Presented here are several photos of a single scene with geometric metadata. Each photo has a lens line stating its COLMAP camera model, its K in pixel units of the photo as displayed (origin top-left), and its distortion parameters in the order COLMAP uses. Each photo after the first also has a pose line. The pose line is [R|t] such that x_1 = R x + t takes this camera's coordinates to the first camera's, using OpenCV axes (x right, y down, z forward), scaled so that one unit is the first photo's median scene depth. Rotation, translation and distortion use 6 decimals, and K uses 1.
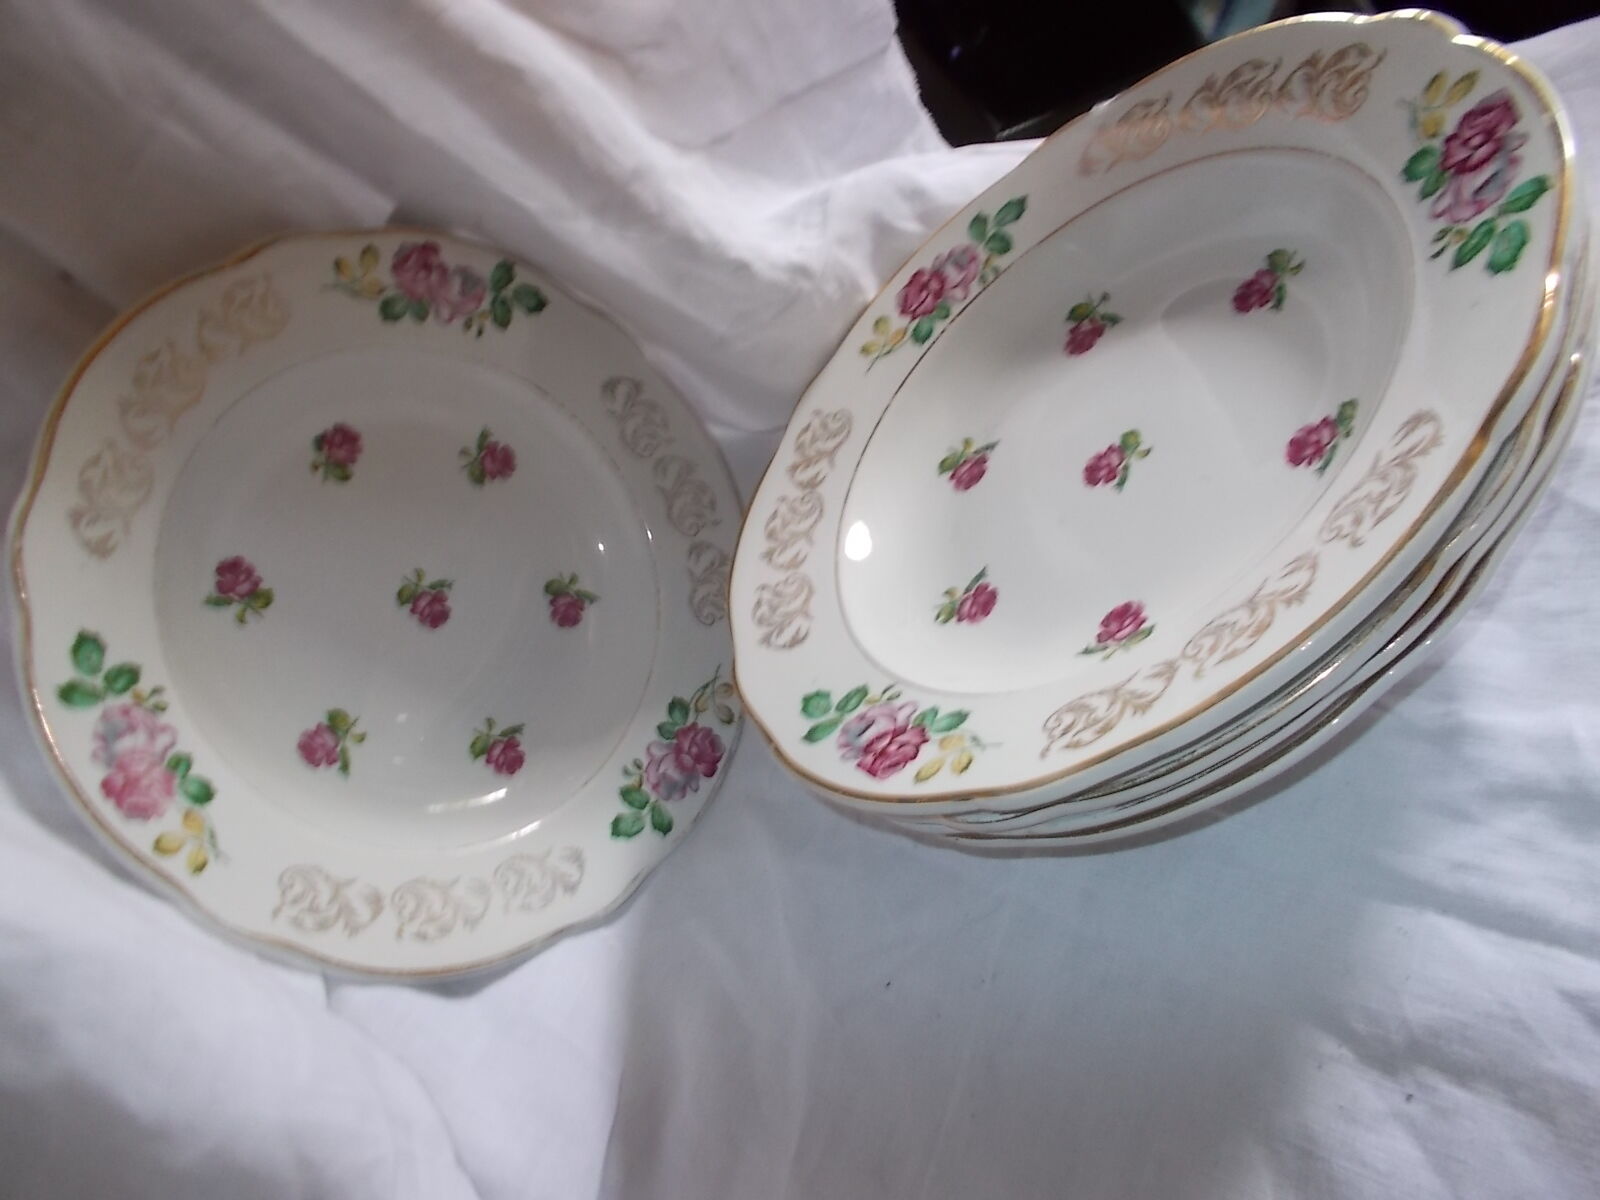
lens RADIAL K [[1181.9, 0, 800.0], [0, 1181.9, 600.0], [0, 0, 1]] dist [0.003648, -0.004195]
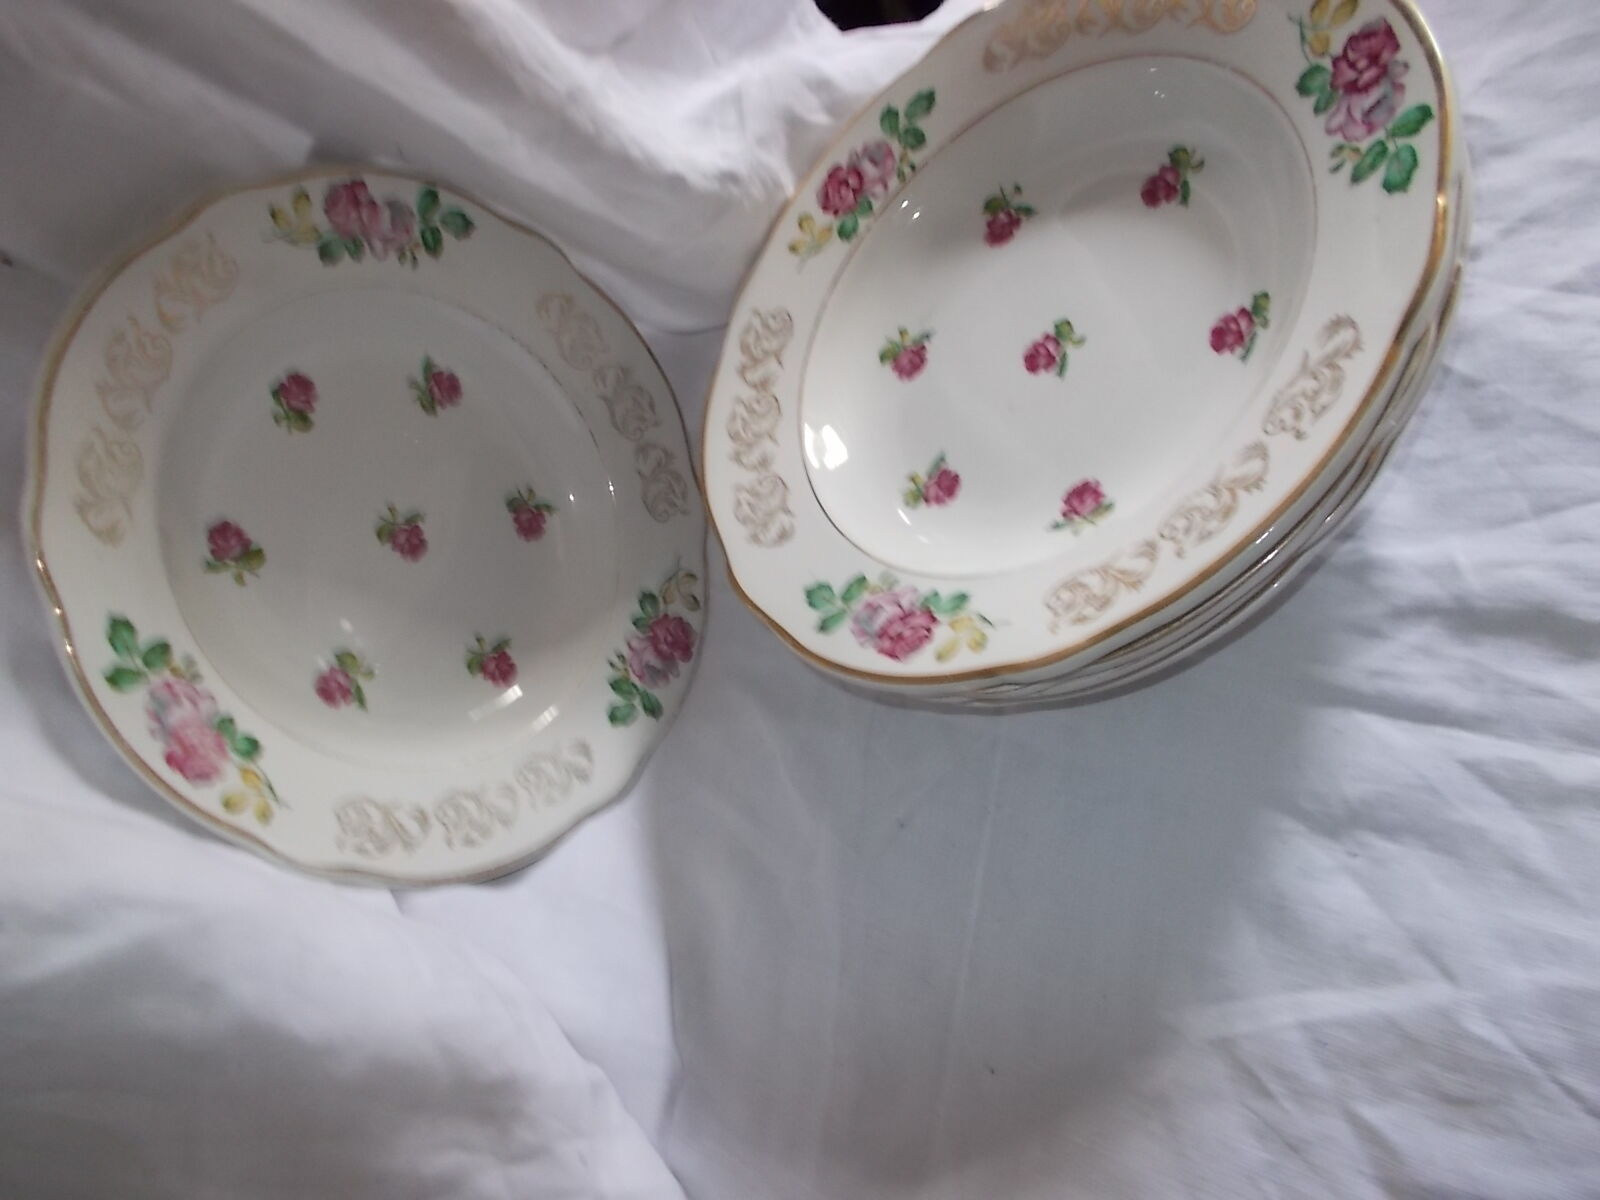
lens RADIAL K [[1181.9, 0, 800.0], [0, 1181.9, 600.0], [0, 0, 1]] dist [0.003648, -0.004195]
pose [[0.982054, -0.128994, 0.137590, -0.149915], [0.106532, 0.981399, 0.159712, -0.084744], [-0.155633, -0.142188, 0.977528, -0.095933]]
